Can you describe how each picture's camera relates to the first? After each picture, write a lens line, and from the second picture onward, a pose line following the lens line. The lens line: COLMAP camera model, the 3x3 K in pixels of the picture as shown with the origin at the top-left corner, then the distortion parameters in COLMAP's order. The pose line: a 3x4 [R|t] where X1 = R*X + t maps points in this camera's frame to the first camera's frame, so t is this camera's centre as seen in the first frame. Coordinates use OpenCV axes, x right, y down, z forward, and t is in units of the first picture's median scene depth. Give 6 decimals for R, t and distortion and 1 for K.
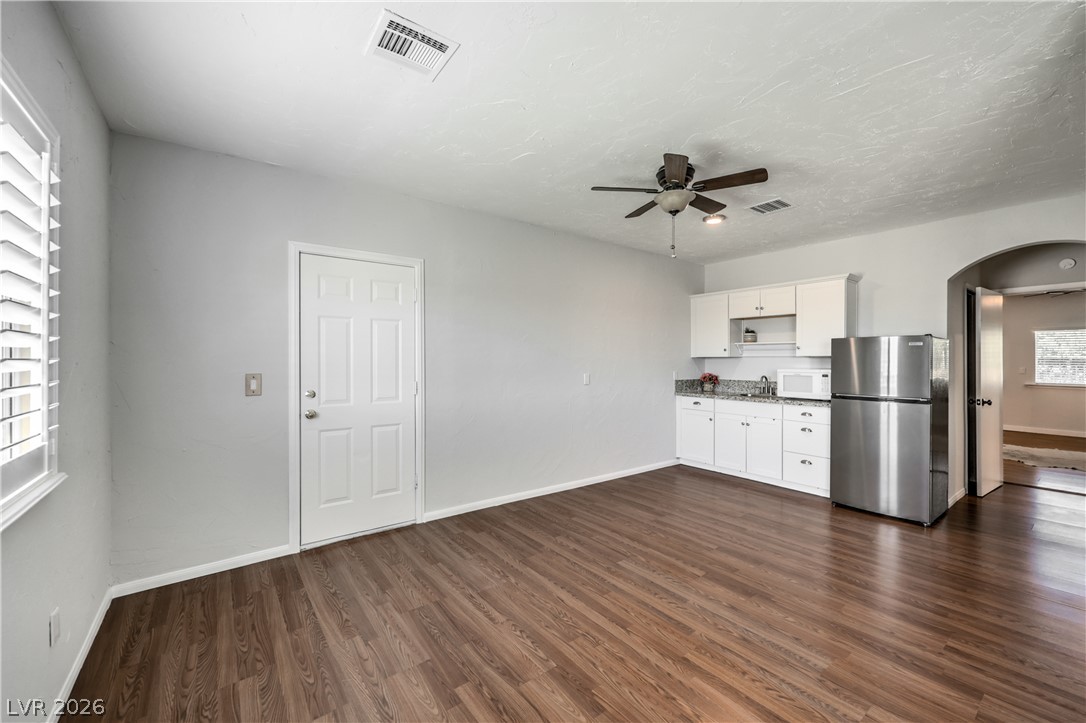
lens RADIAL K [[440.6, 0, 541.4], [0, 440.6, 367.2], [0, 0, 1]] dist [-0.000519, 0.000112]
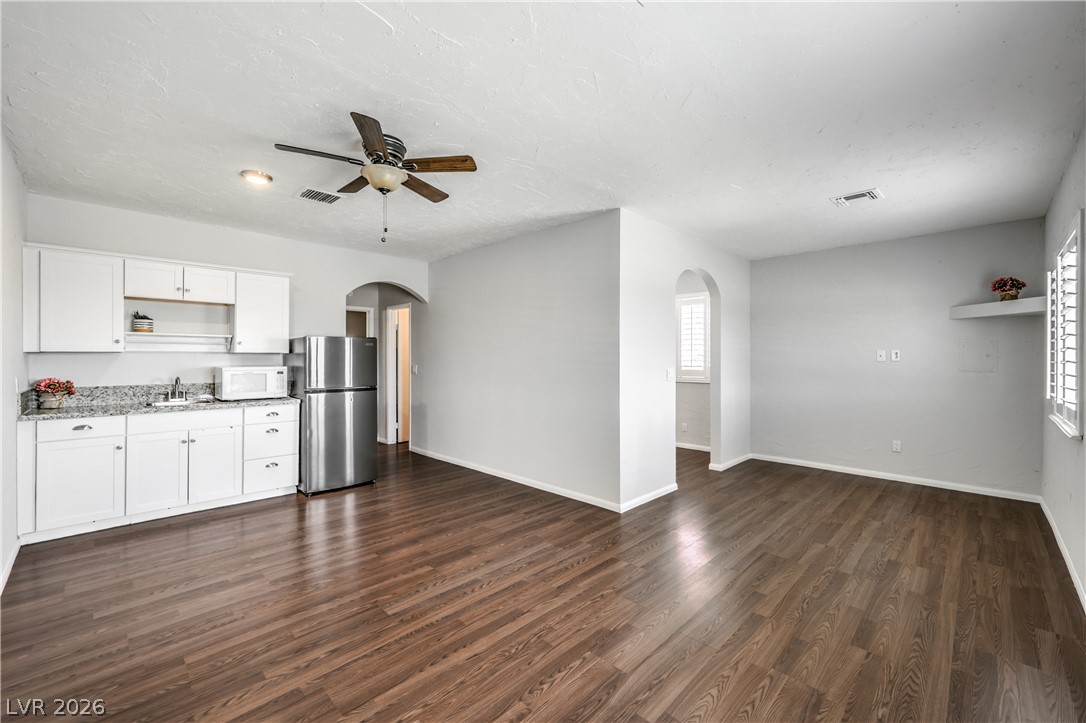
lens RADIAL K [[447.5, 0, 555.9], [0, 447.5, 355.9], [0, 0, 1]] dist [0.000521, -0.000007]
pose [[-0.167407, 0.002903, 0.985884, -0.626246], [0.014970, 0.999888, -0.000402, -0.012058], [-0.985774, 0.014692, -0.167432, 0.784681]]
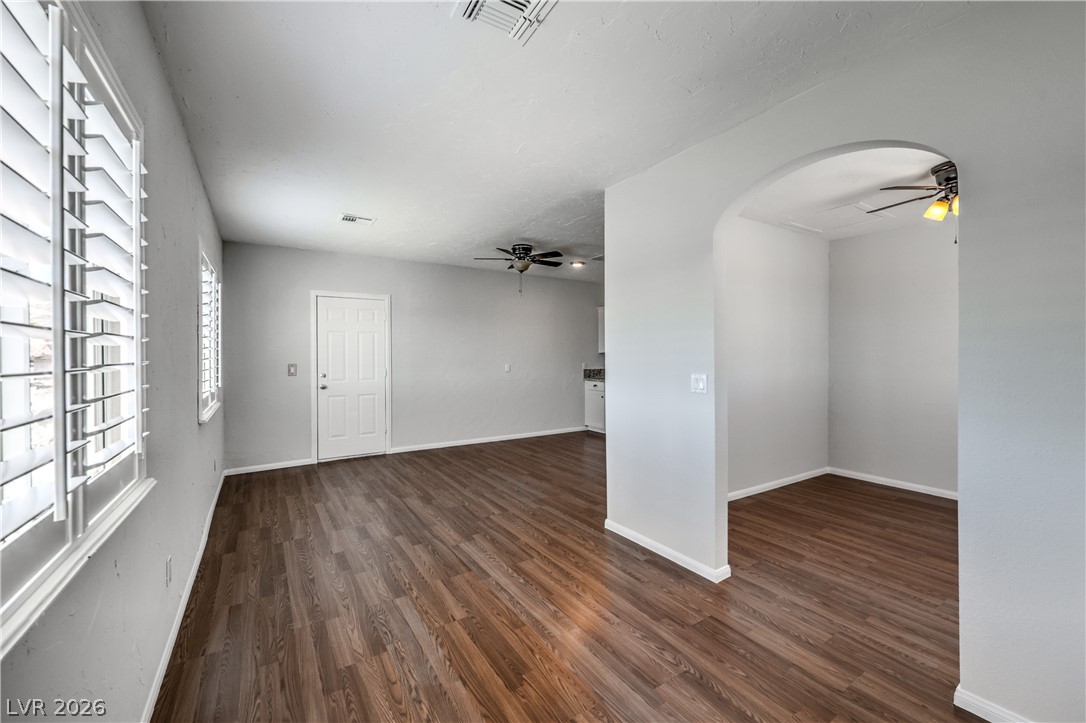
lens RADIAL K [[450.5, 0, 540.2], [0, 450.5, 365.2], [0, 0, 1]] dist [0.001051, -0.000053]
pose [[0.996485, -0.001828, -0.083757, 0.510361], [0.002490, 0.999967, 0.007792, 0.008027], [0.083740, -0.007973, 0.996456, -0.750912]]
